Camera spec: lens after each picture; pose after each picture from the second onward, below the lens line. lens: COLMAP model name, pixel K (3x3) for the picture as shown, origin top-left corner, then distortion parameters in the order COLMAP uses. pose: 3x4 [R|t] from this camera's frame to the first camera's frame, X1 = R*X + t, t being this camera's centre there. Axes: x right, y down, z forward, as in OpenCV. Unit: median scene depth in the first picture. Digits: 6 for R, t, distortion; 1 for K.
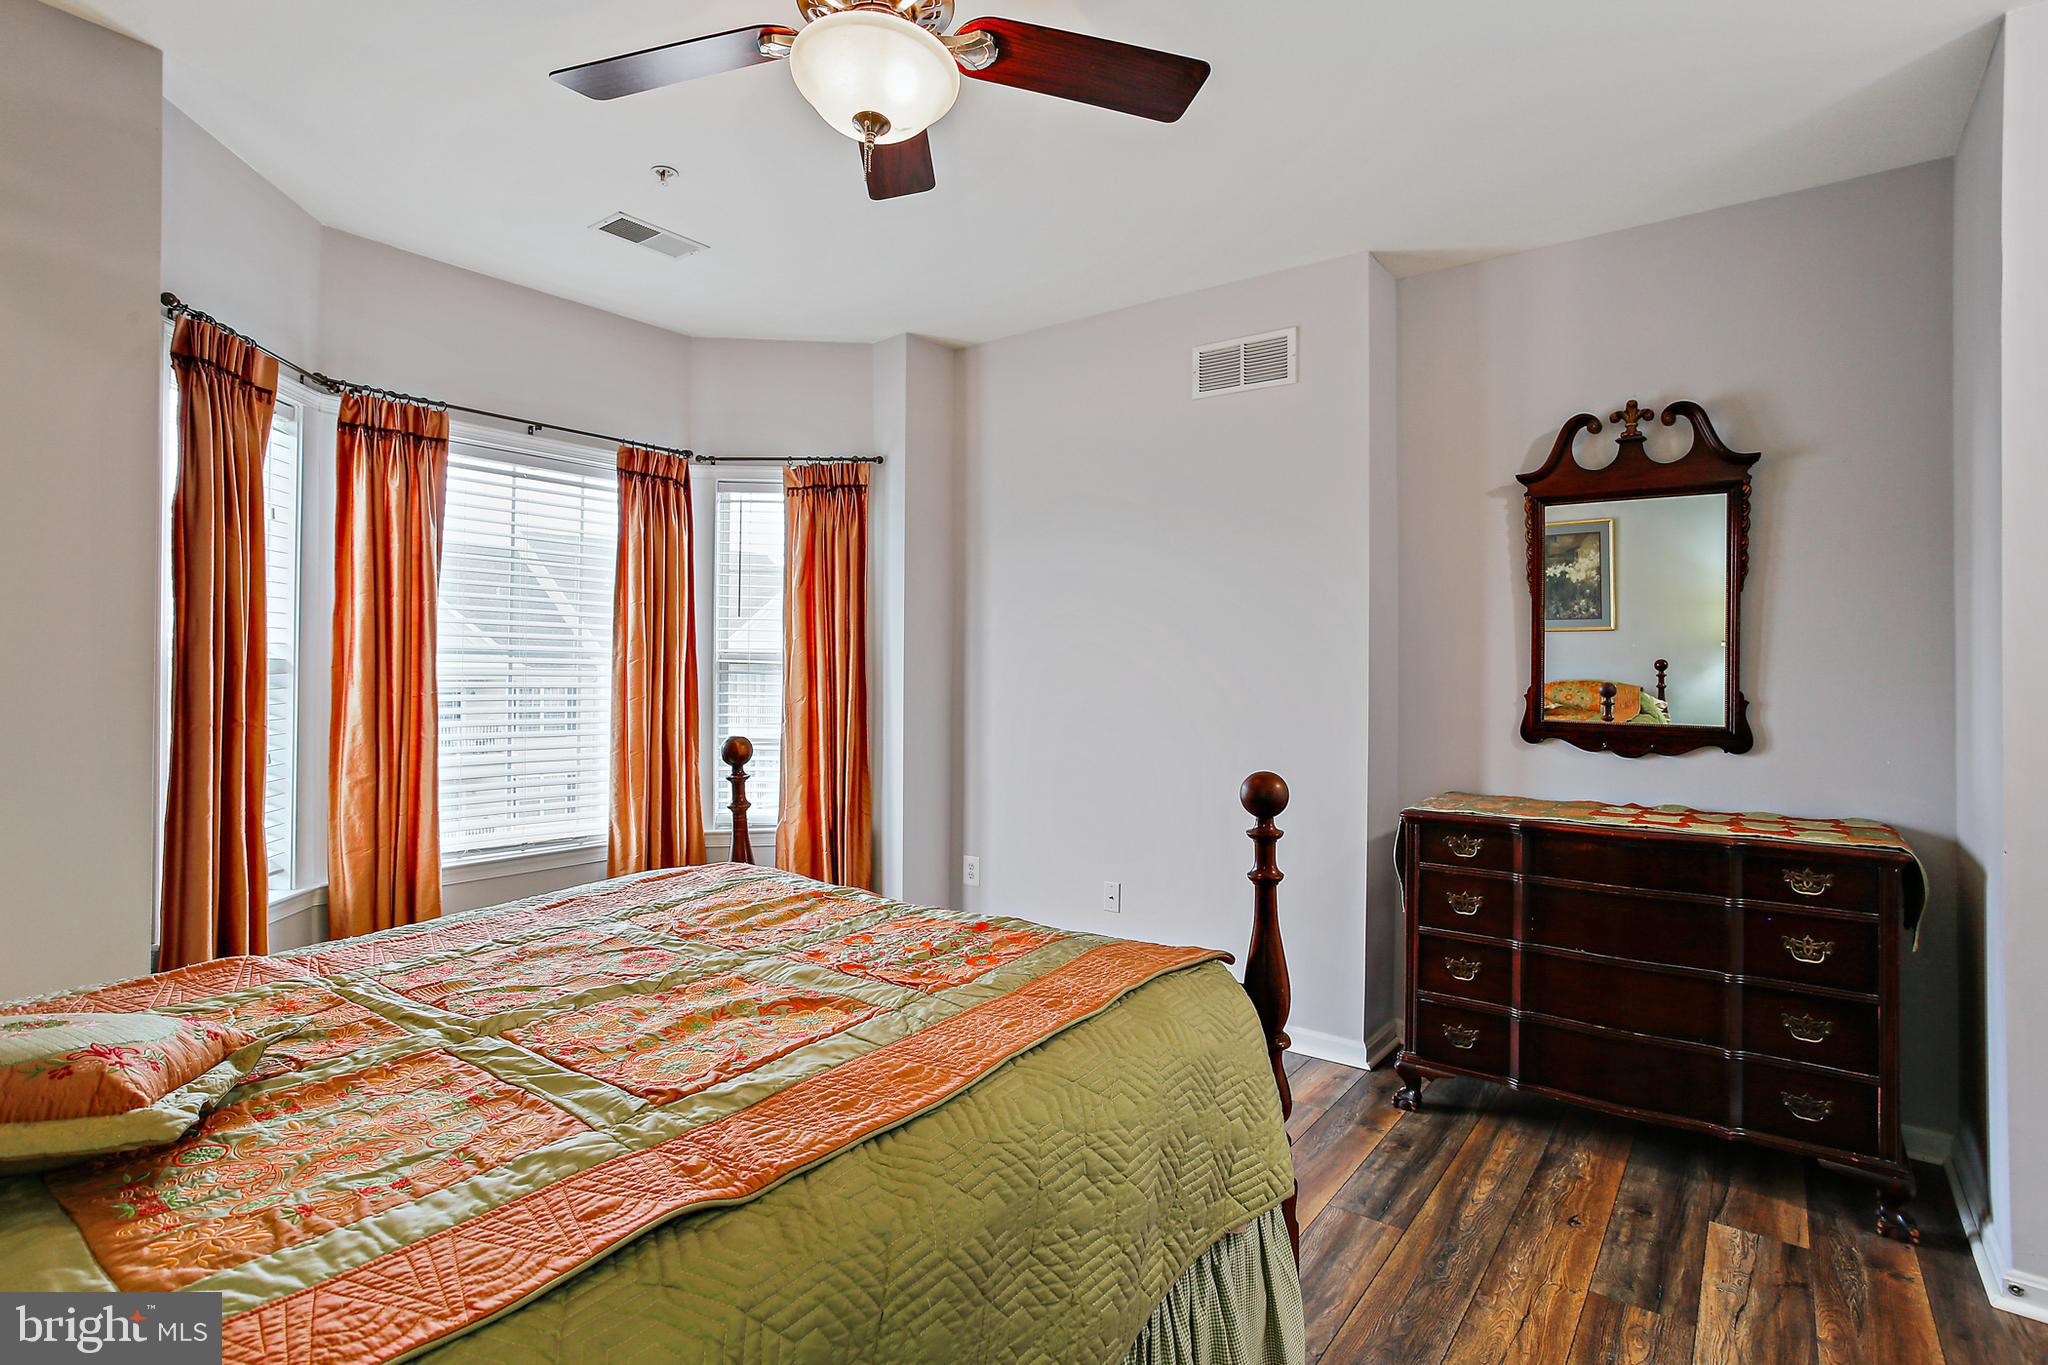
lens RADIAL K [[994.7, 0, 1034.8], [0, 994.7, 666.5], [0, 0, 1]] dist [-0.046262, 0.017166]
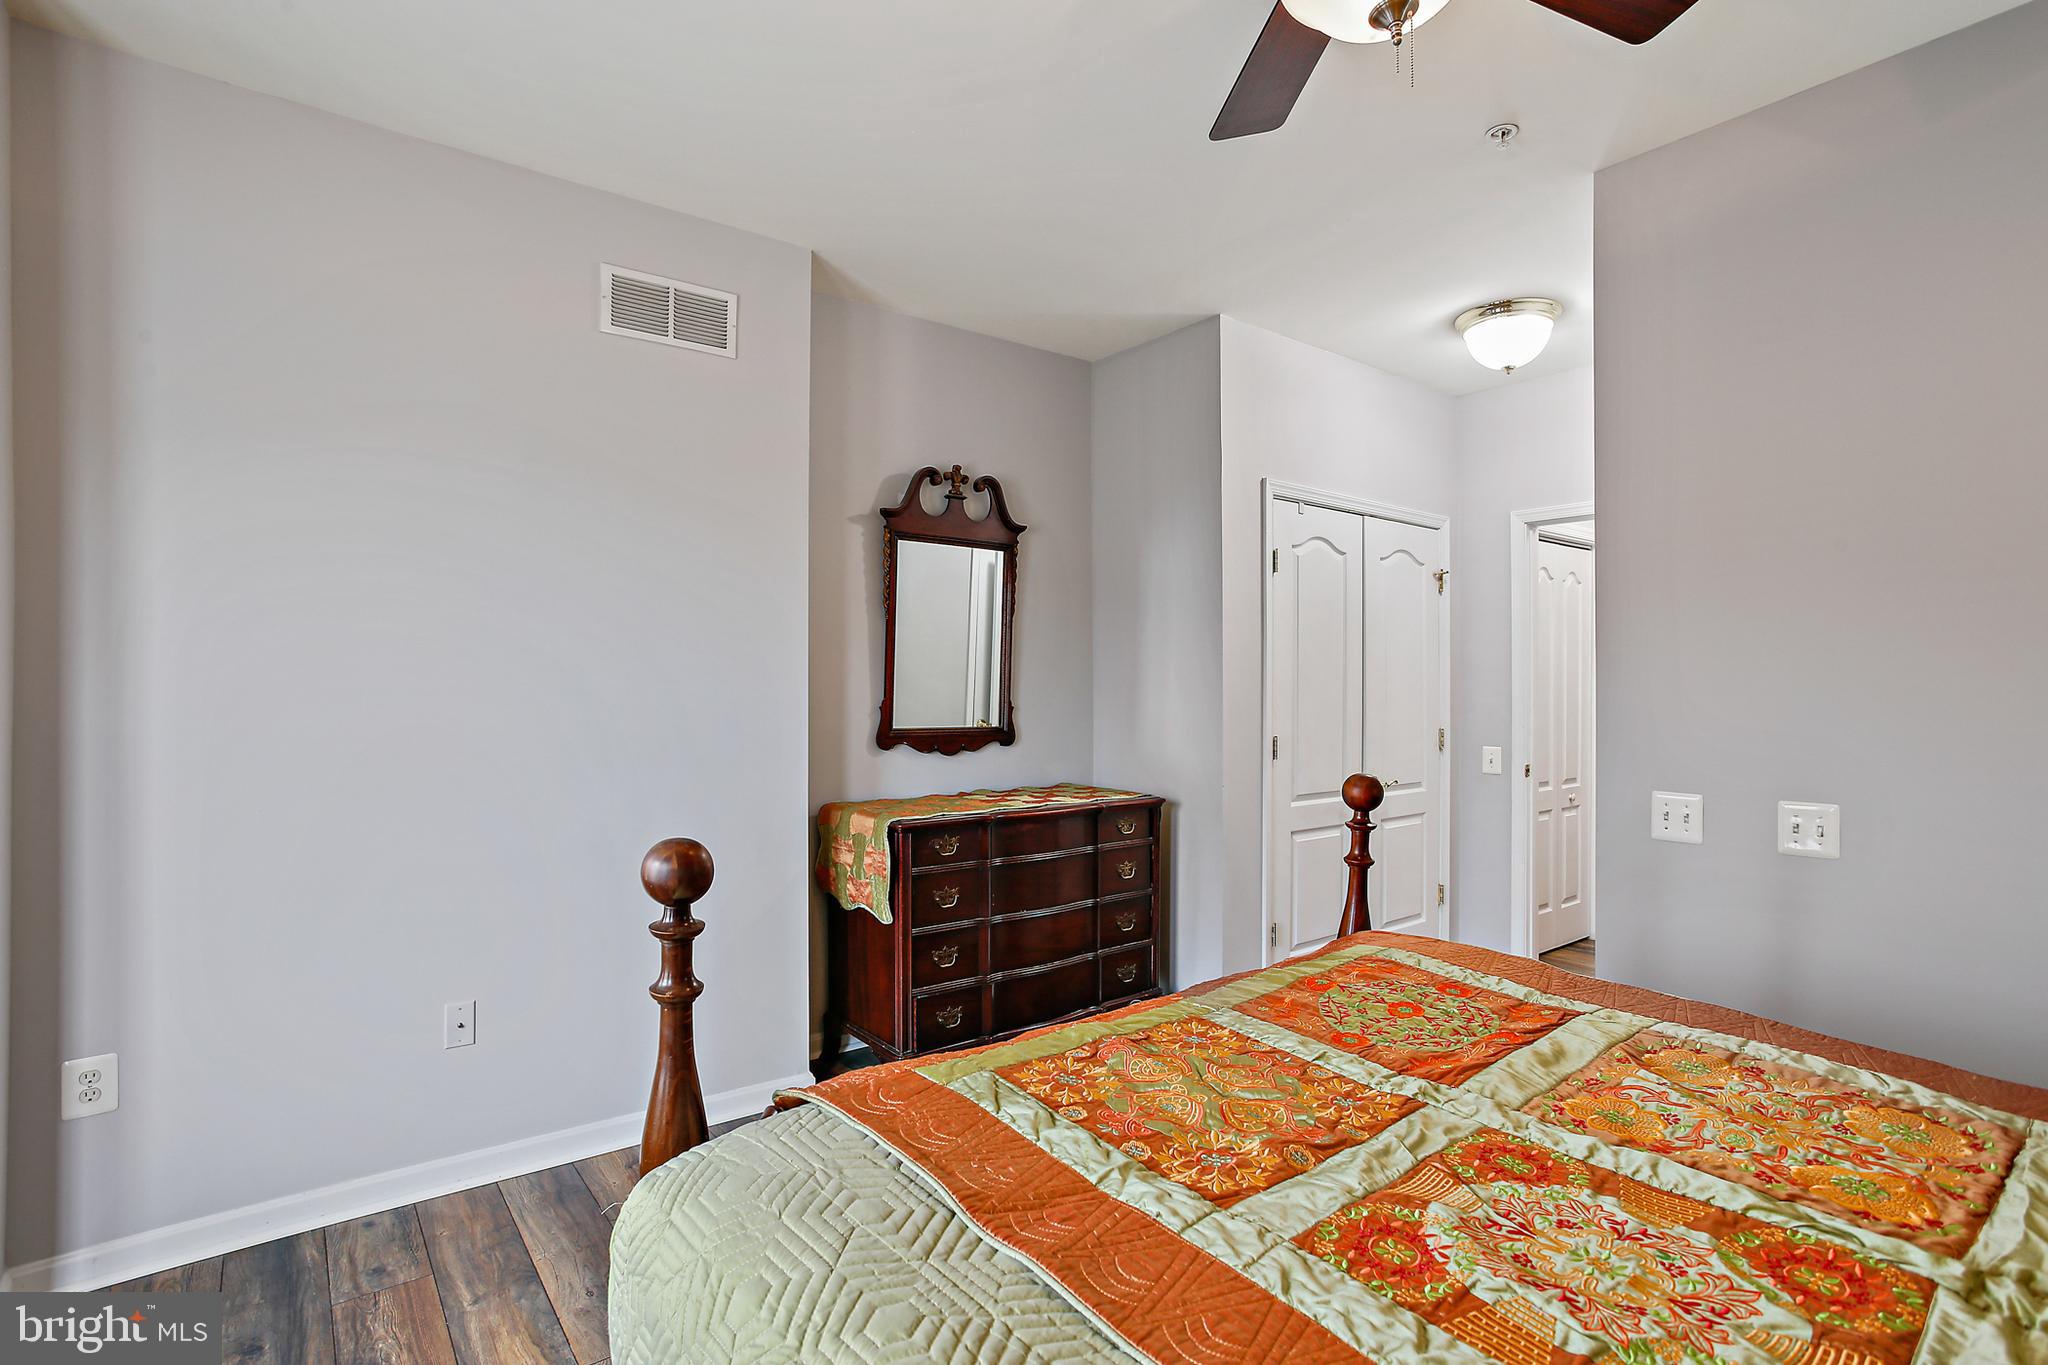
lens RADIAL K [[994.7, 0, 1034.3], [0, 994.7, 679.5], [0, 0, 1]] dist [-0.046262, 0.017166]
pose [[0.271234, 0.001439, 0.962512, -0.562598], [-0.000555, 0.999999, -0.001339, -0.000674], [-0.962513, -0.000172, 0.271235, 0.560562]]
